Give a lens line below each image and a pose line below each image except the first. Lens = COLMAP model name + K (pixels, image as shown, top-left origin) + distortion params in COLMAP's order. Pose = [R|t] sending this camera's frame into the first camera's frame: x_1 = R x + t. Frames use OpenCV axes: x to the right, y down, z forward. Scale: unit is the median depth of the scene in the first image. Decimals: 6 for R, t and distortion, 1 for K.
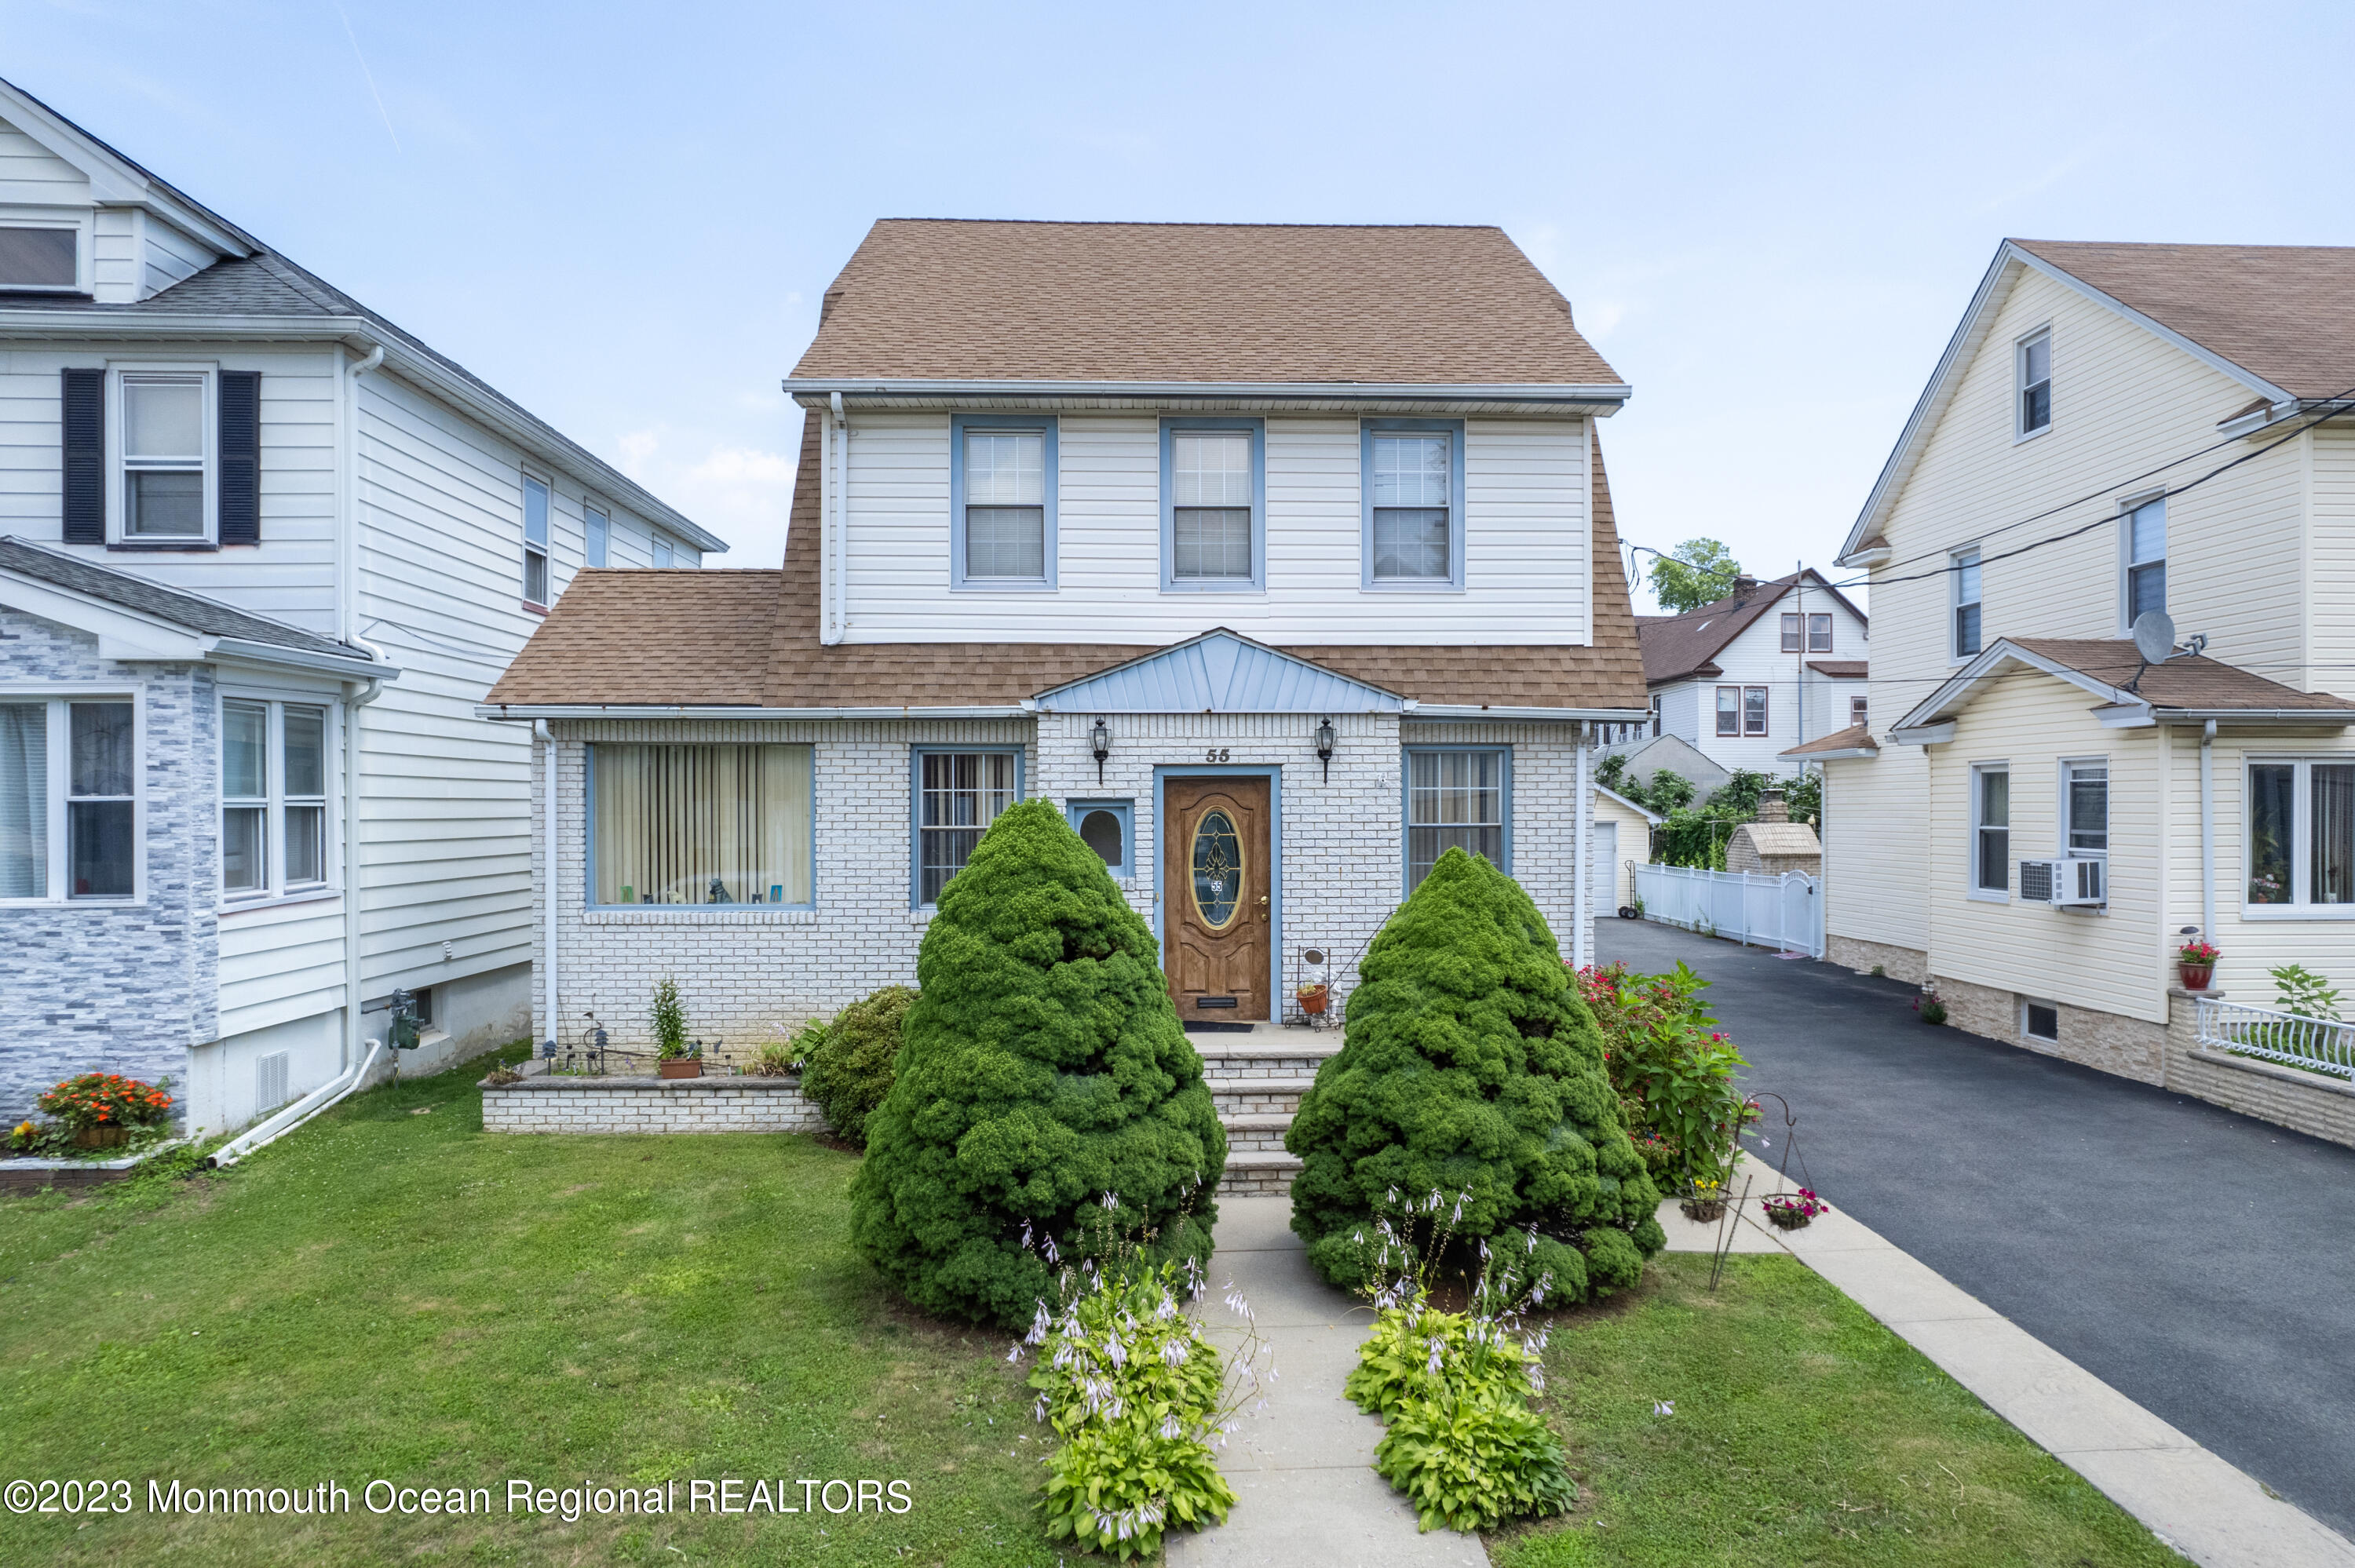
lens RADIAL K [[1584.8, 0, 1226.1], [0, 1584.8, 809.0], [0, 0, 1]] dist [-0.092715, 0.092173]
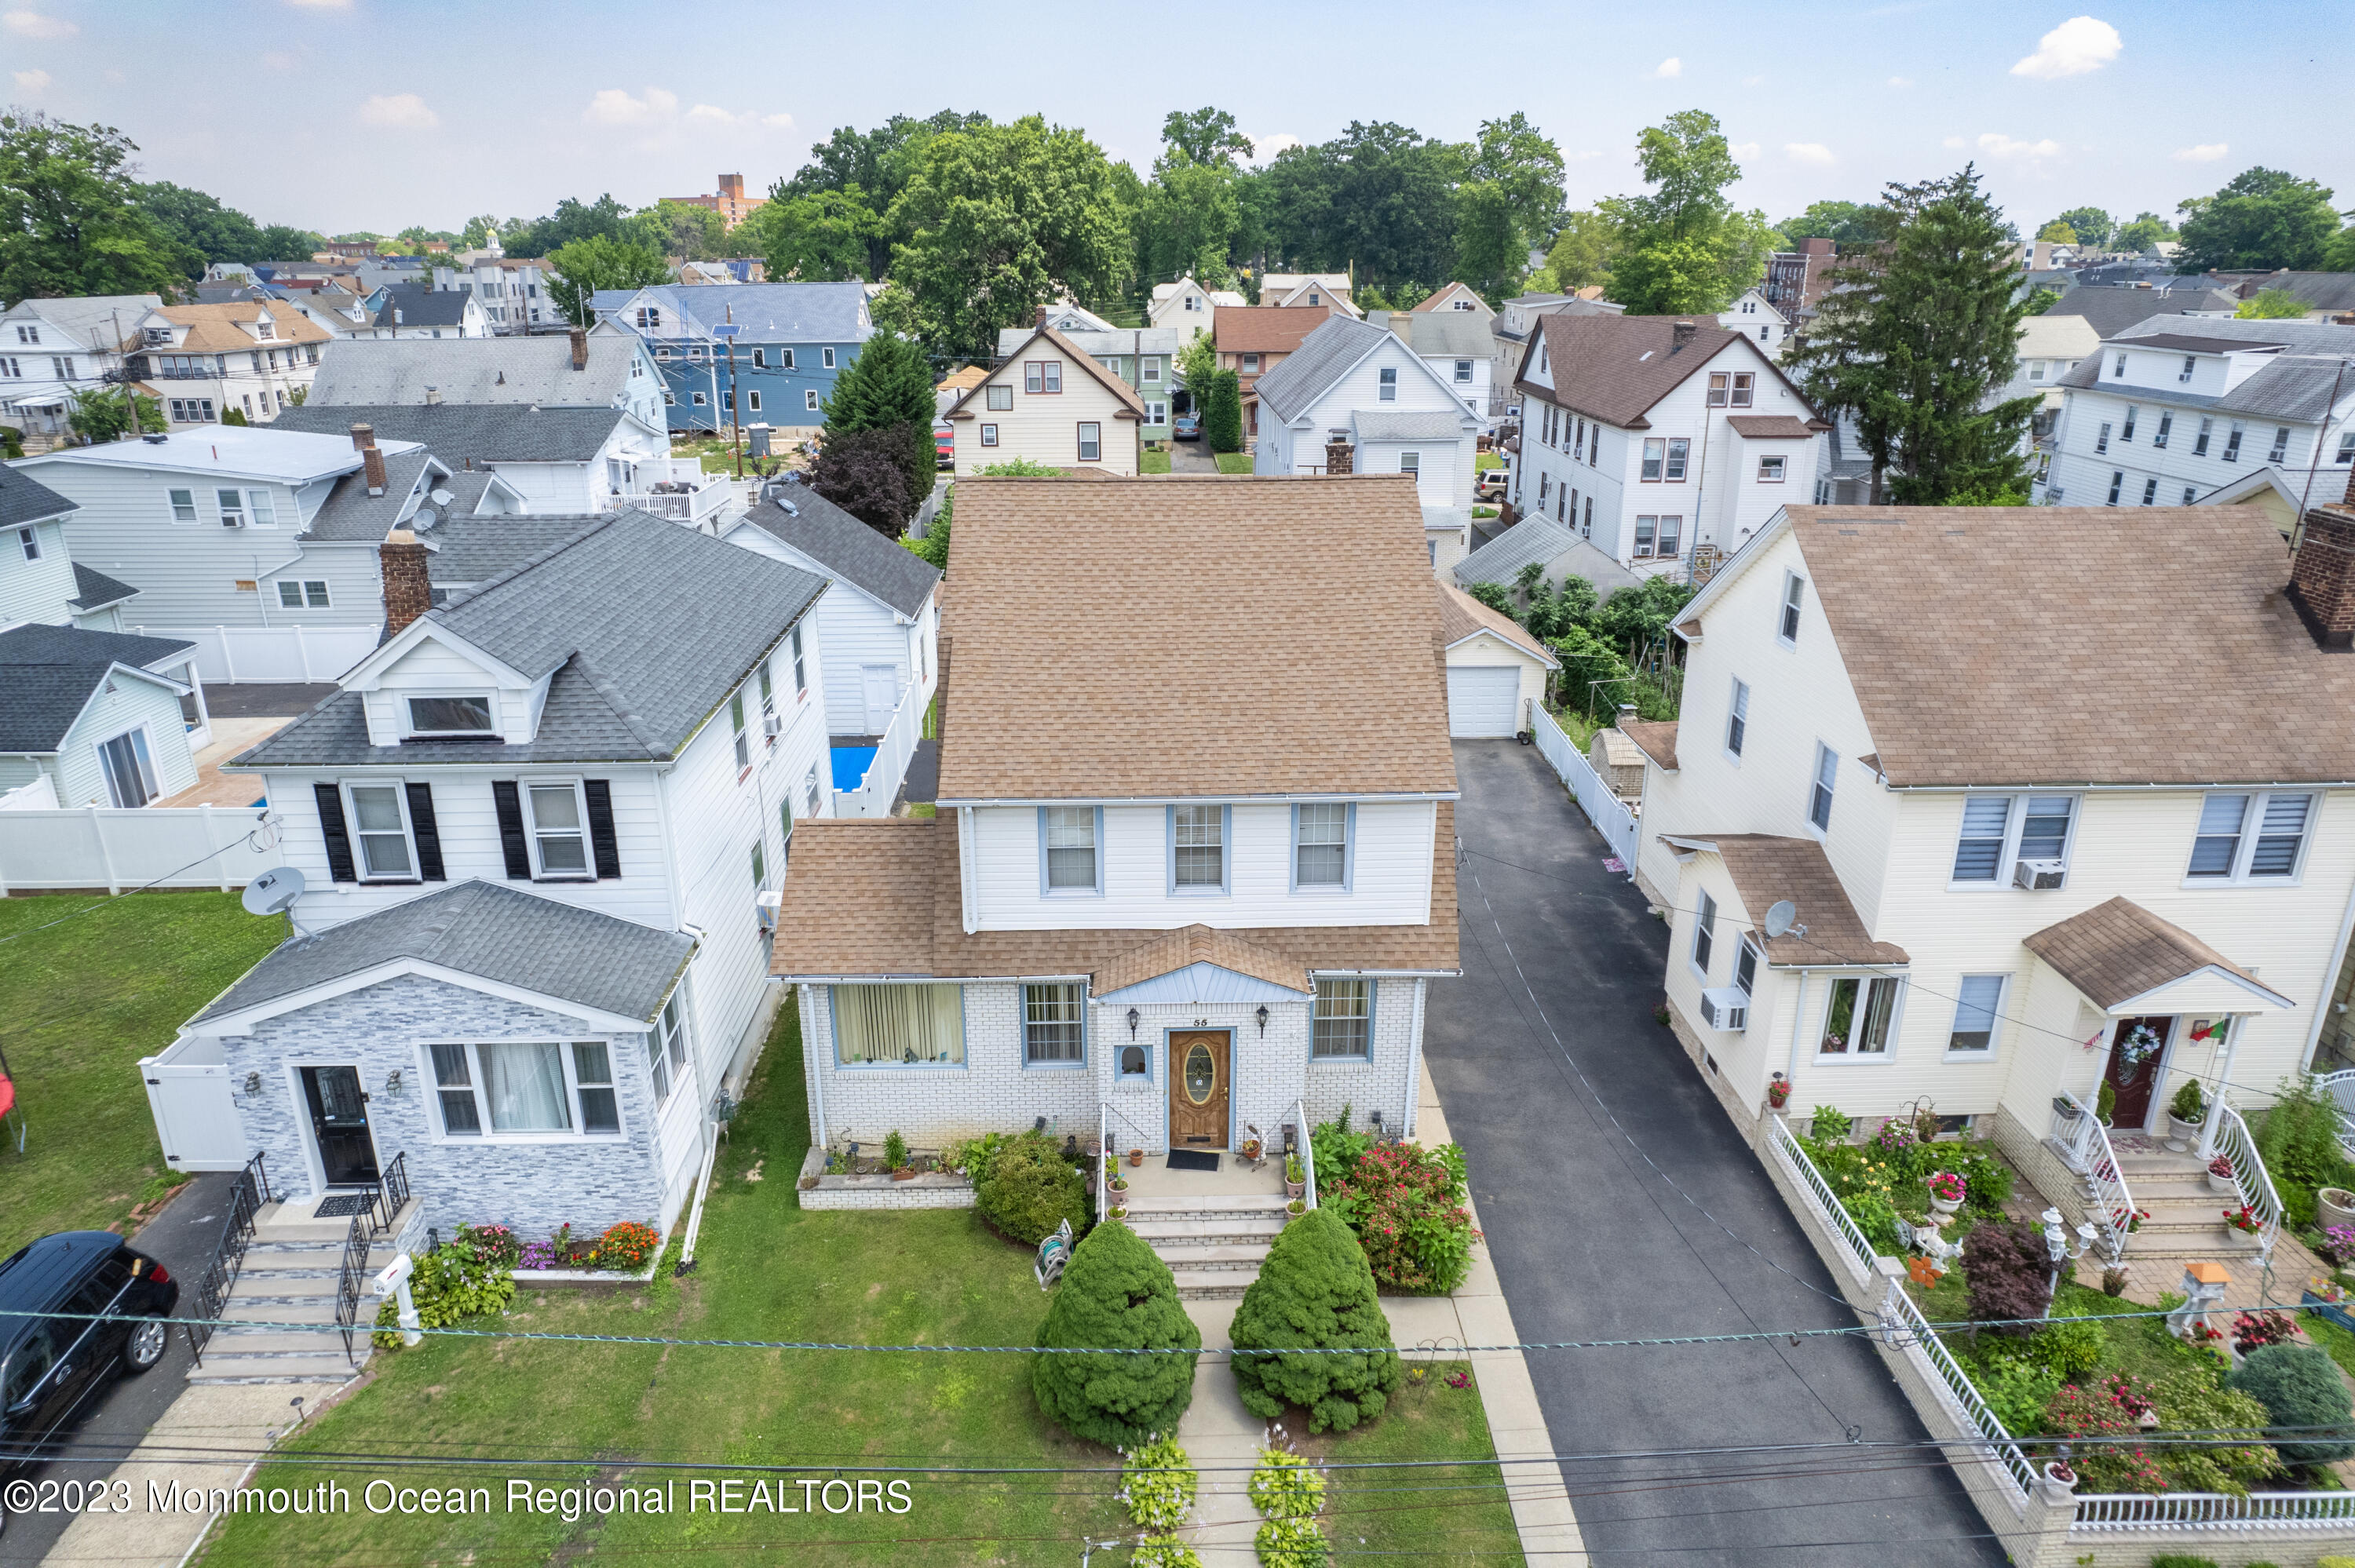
lens RADIAL K [[1523.9, 0, 1188.2], [0, 1523.9, 784.8], [0, 0, 1]] dist [-0.078886, 0.072487]
pose [[0.999812, 0.010100, -0.016569, 0.005963], [-0.003894, 0.940928, 0.338583, -0.816061], [0.019010, -0.338455, 0.940791, -0.471112]]
